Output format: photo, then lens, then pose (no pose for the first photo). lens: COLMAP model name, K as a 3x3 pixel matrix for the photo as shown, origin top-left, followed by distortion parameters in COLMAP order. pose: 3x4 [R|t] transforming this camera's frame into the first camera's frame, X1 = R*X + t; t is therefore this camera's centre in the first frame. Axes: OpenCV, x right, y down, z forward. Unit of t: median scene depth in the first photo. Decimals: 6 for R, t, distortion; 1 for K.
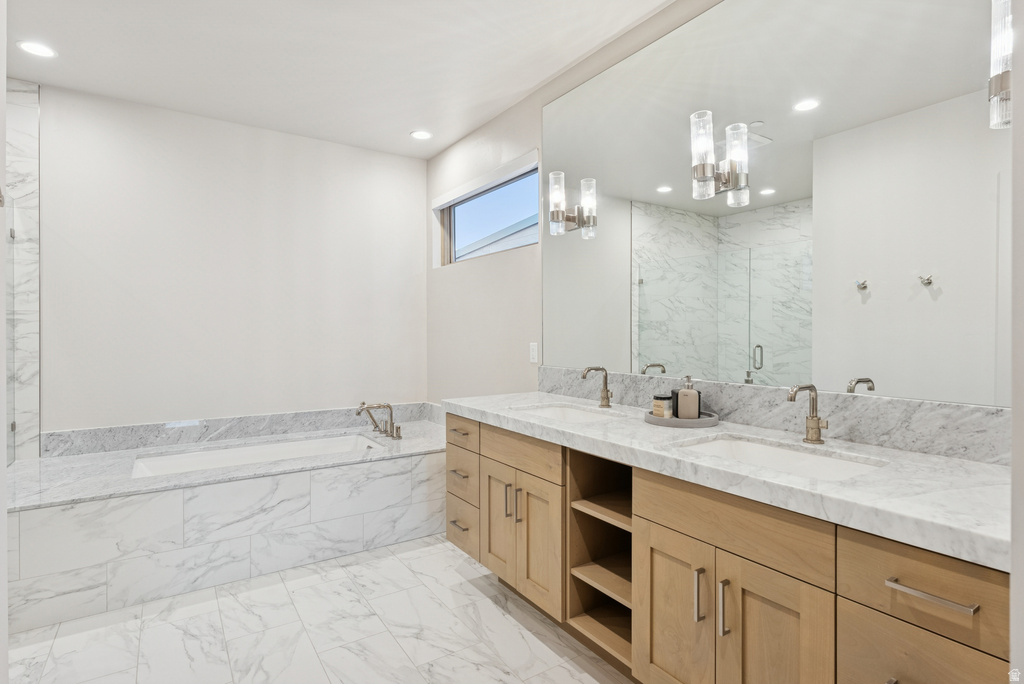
lens RADIAL K [[505.4, 0, 514.4], [0, 505.4, 331.3], [0, 0, 1]] dist [-0.002361, -0.000346]
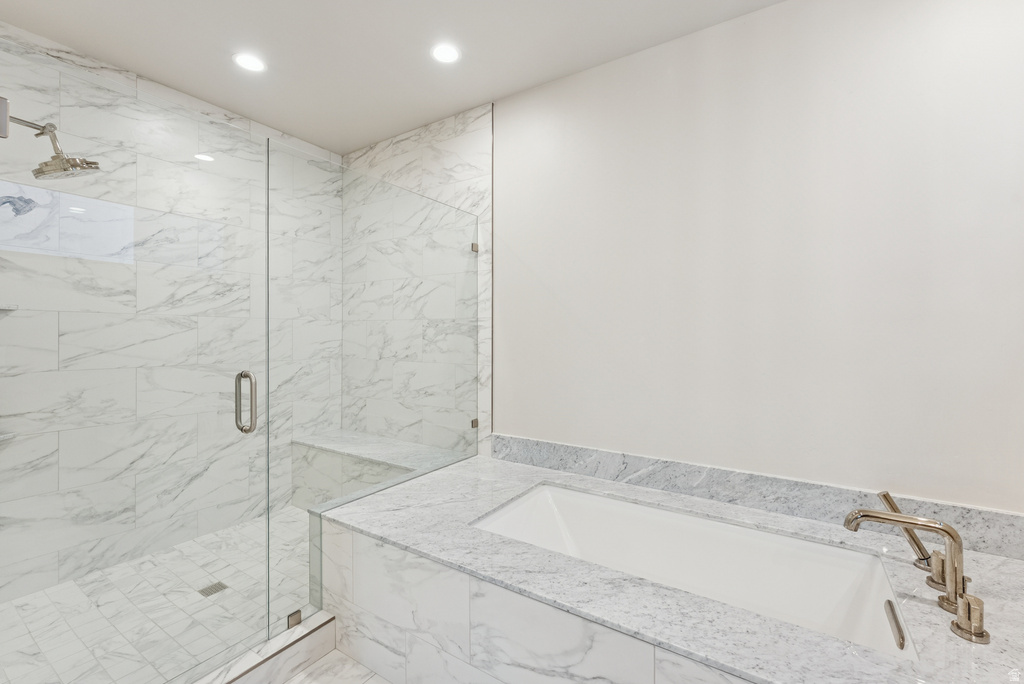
lens RADIAL K [[435.5, 0, 512.9], [0, 435.5, 334.5], [0, 0, 1]] dist [-0.000101, -0.000069]
pose [[0.397929, -0.000750, -0.917416, -0.089822], [-0.004701, 0.999985, -0.002857, -0.002607], [0.917404, 0.005449, 0.397919, 0.686345]]
